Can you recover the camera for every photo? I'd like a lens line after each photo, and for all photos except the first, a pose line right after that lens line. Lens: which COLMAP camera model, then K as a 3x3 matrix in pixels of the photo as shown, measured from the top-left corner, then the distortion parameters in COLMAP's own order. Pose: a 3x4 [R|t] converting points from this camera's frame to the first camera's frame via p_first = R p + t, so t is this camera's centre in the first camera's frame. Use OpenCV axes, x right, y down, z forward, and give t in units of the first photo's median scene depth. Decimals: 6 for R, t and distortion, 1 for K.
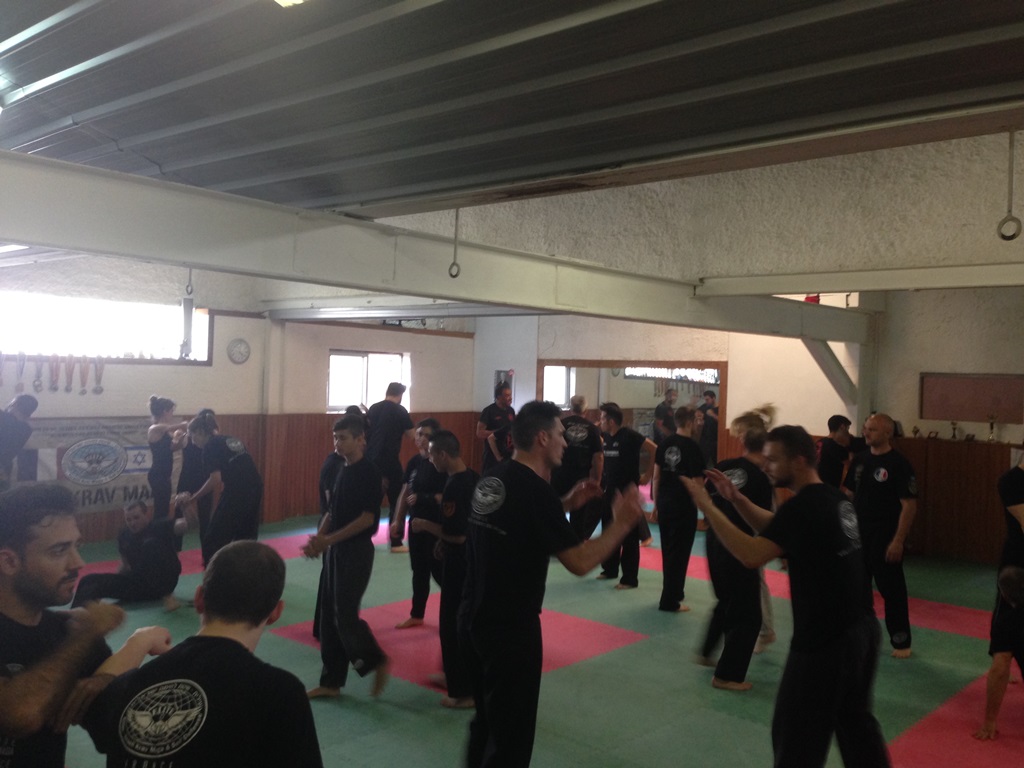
lens RADIAL K [[930.3, 0, 512.0], [0, 930.3, 384.0], [0, 0, 1]] dist [0.151277, -0.250574]
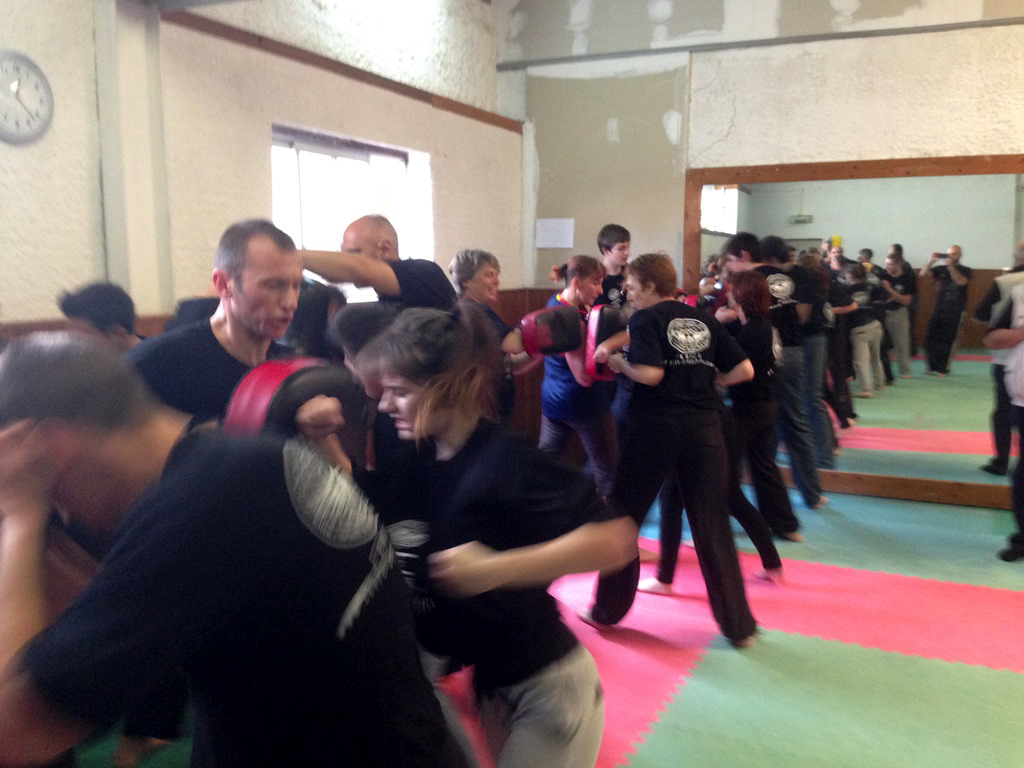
lens RADIAL K [[930.3, 0, 512.0], [0, 930.3, 384.0], [0, 0, 1]] dist [0.151277, -0.250574]
pose [[0.968152, -0.064467, 0.241919, -0.255943], [0.031537, 0.989986, 0.137600, 0.017882], [-0.248367, -0.125588, 0.960490, 0.793503]]
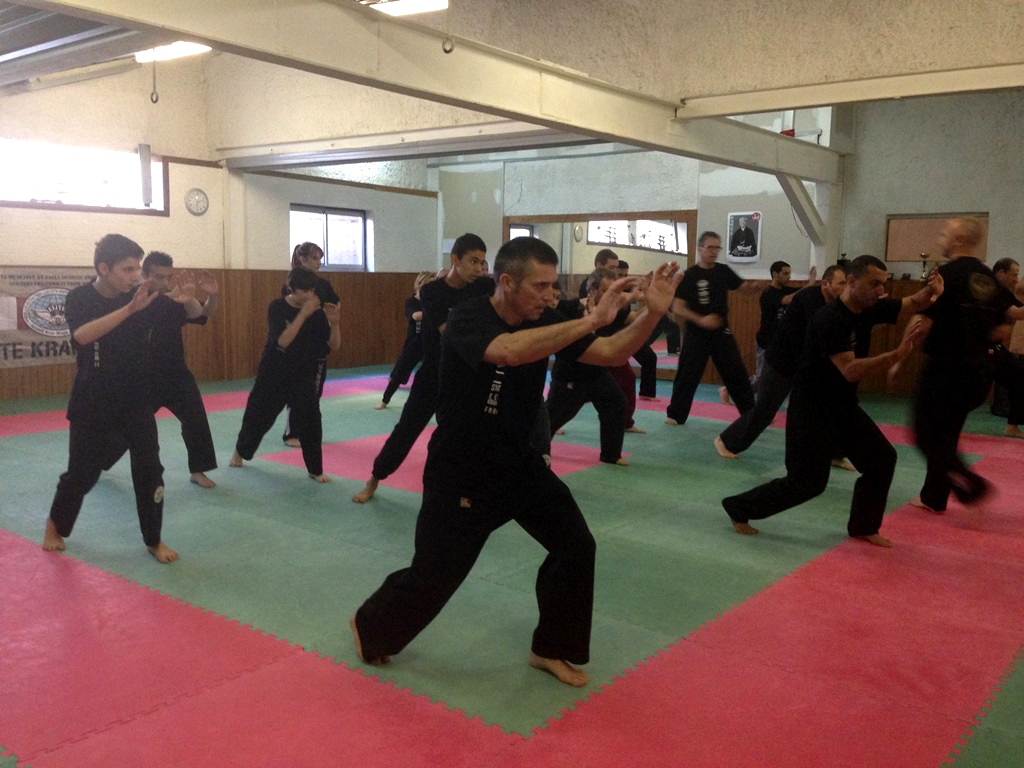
lens RADIAL K [[930.3, 0, 512.0], [0, 930.3, 384.0], [0, 0, 1]] dist [0.151277, -0.250574]
pose [[0.998429, -0.023933, 0.050672, -0.025944], [0.018119, 0.993516, 0.112239, 0.055090], [-0.053030, -0.111145, 0.992388, 0.002810]]
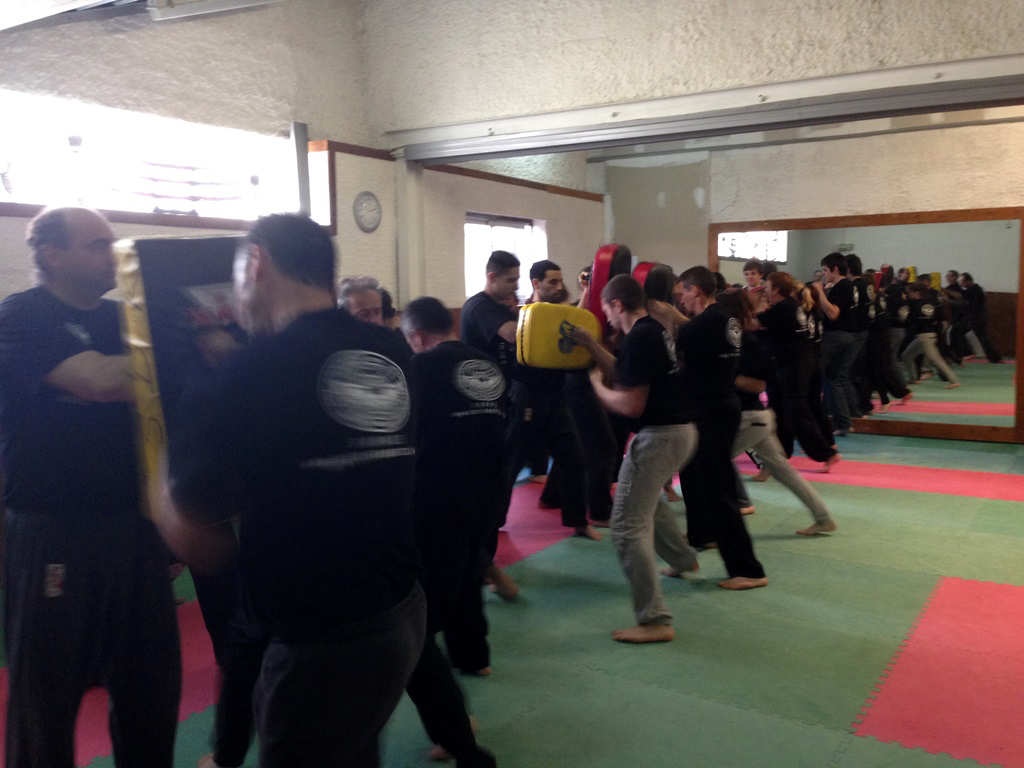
lens RADIAL K [[930.3, 0, 512.0], [0, 930.3, 384.0], [0, 0, 1]] dist [0.151277, -0.250574]
pose [[0.987555, -0.059938, 0.145407, -0.342308], [0.045640, 0.993965, 0.099751, 0.025166], [-0.150509, -0.091873, 0.984330, 0.413049]]
